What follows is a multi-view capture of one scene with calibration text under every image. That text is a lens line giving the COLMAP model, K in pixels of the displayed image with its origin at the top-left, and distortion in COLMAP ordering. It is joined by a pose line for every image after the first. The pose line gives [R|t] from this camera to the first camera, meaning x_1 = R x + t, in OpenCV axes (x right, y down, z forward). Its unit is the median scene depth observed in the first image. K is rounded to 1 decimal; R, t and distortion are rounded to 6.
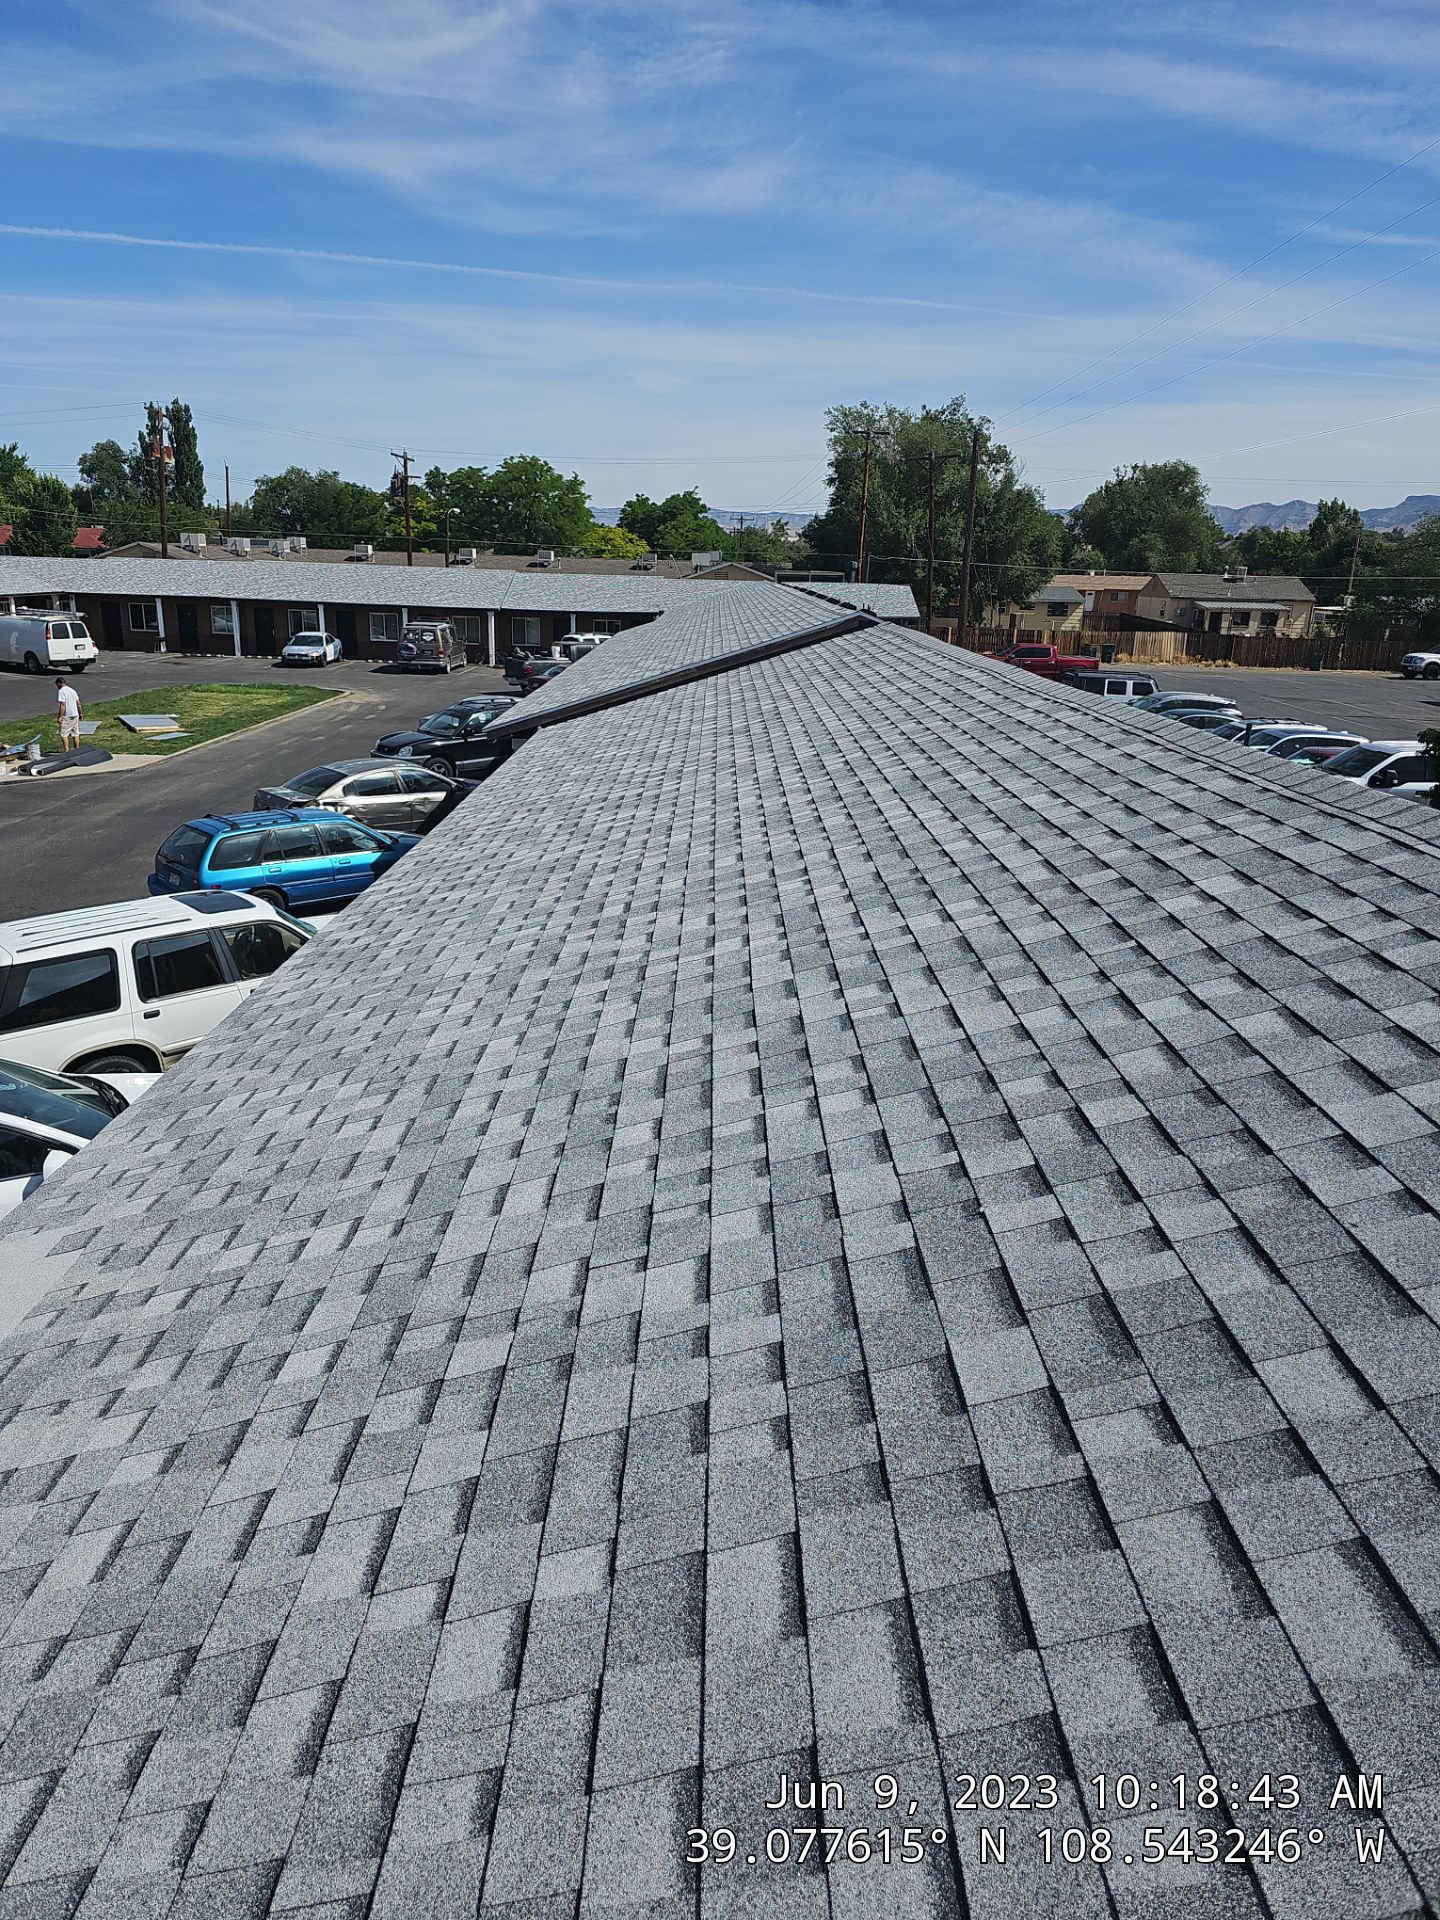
lens RADIAL K [[1274.1, 0, 708.9], [0, 1274.1, 936.7], [0, 0, 1]] dist [0.057256, -0.051671]
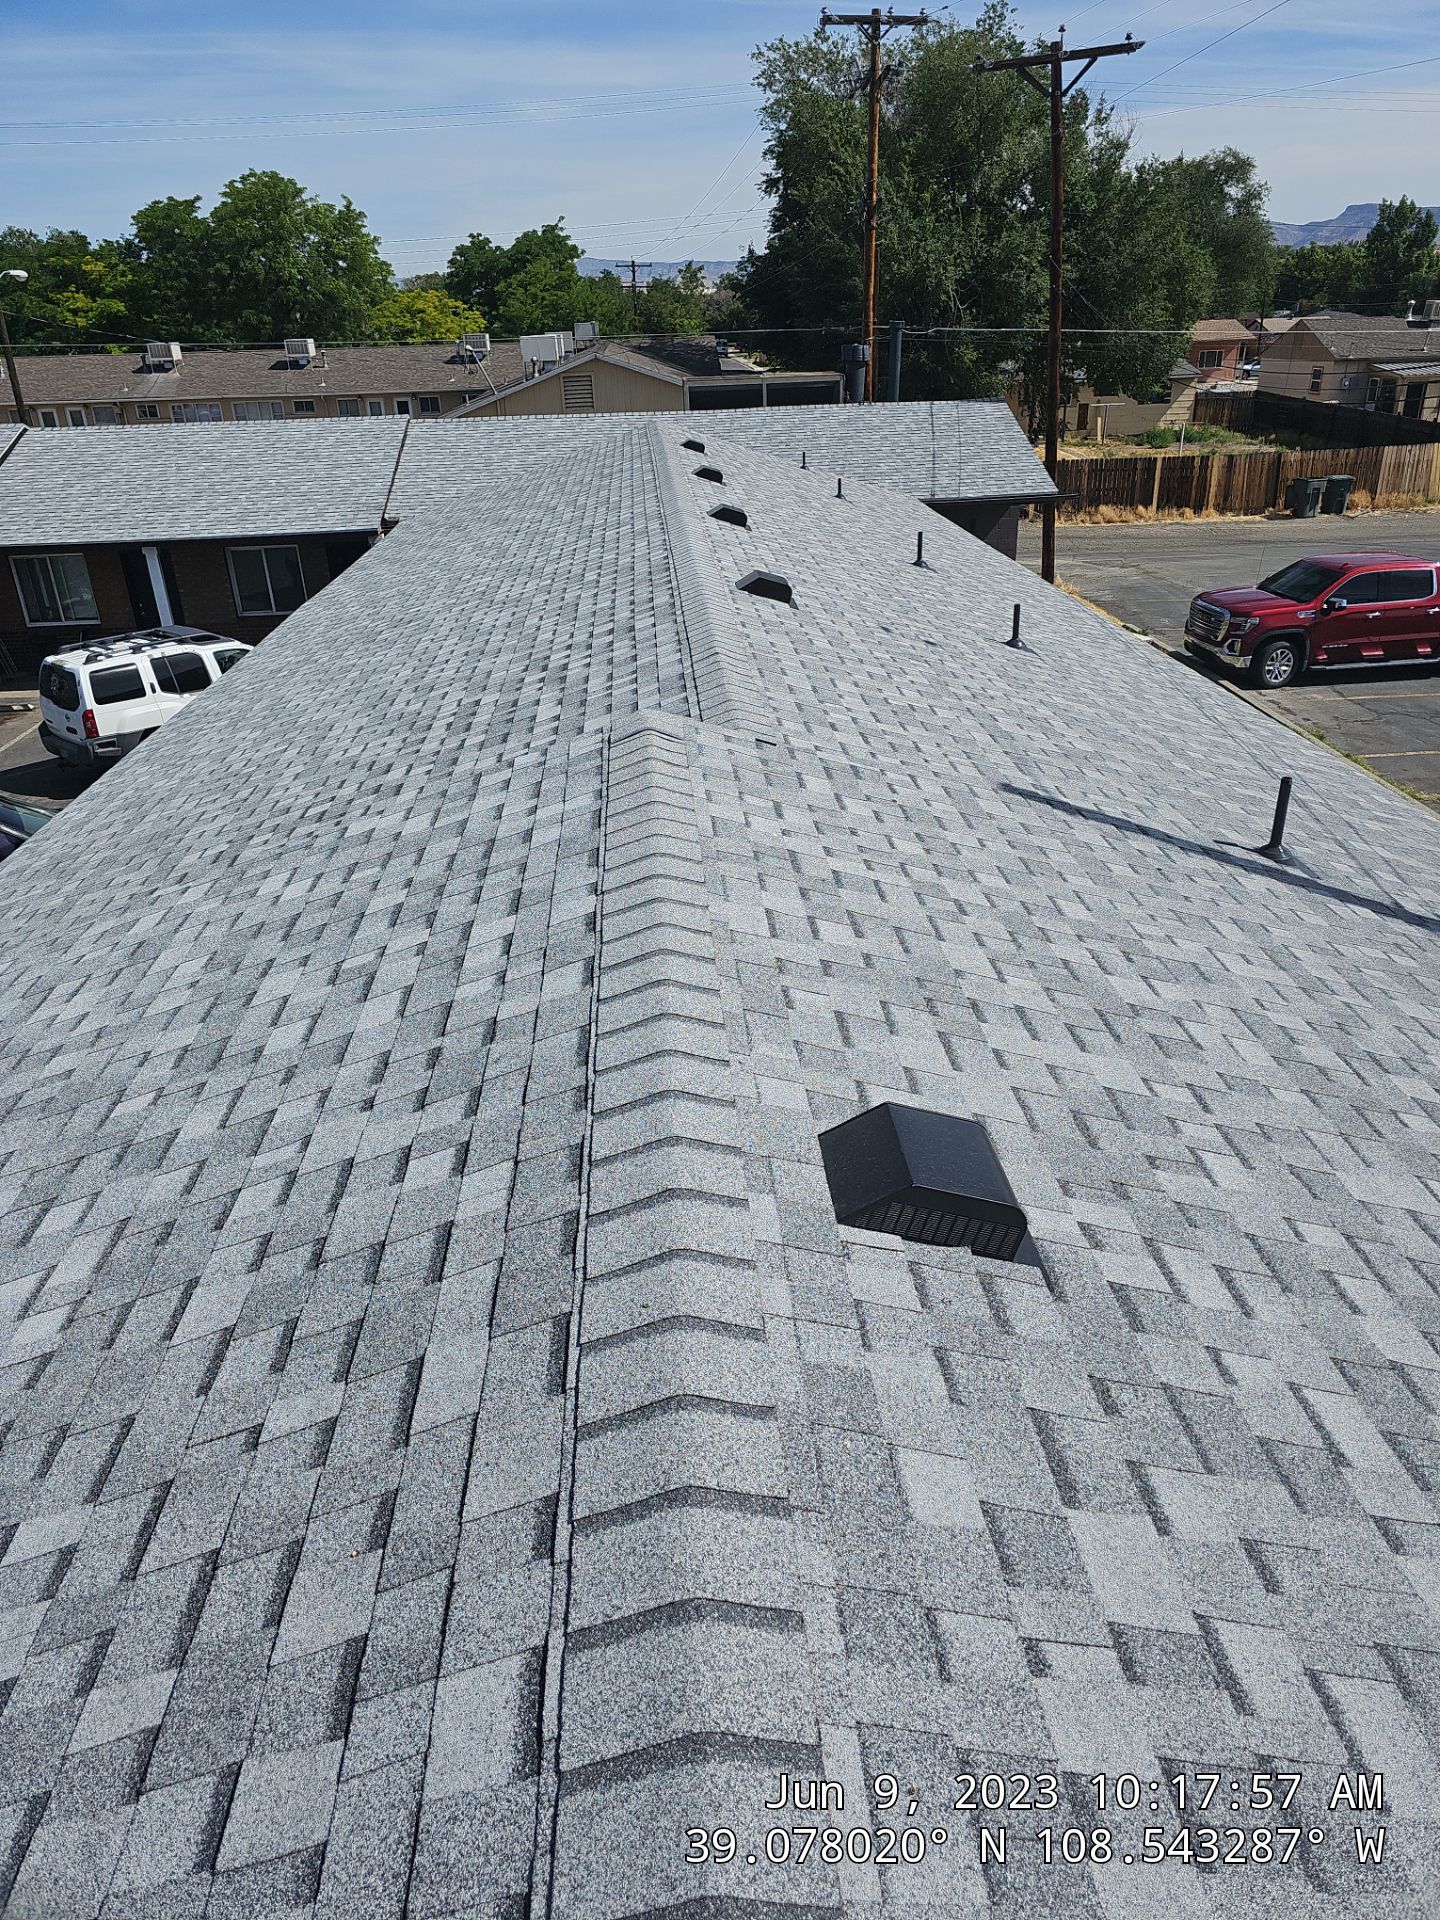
lens RADIAL K [[1238.4, 0, 715.5], [0, 1238.4, 911.8], [0, 0, 1]] dist [0.059261, -0.057623]
pose [[0.996343, -0.077322, 0.036354, 0.022418], [0.070623, 0.984758, 0.158948, -0.115882], [-0.048090, -0.155800, 0.986617, 0.367163]]
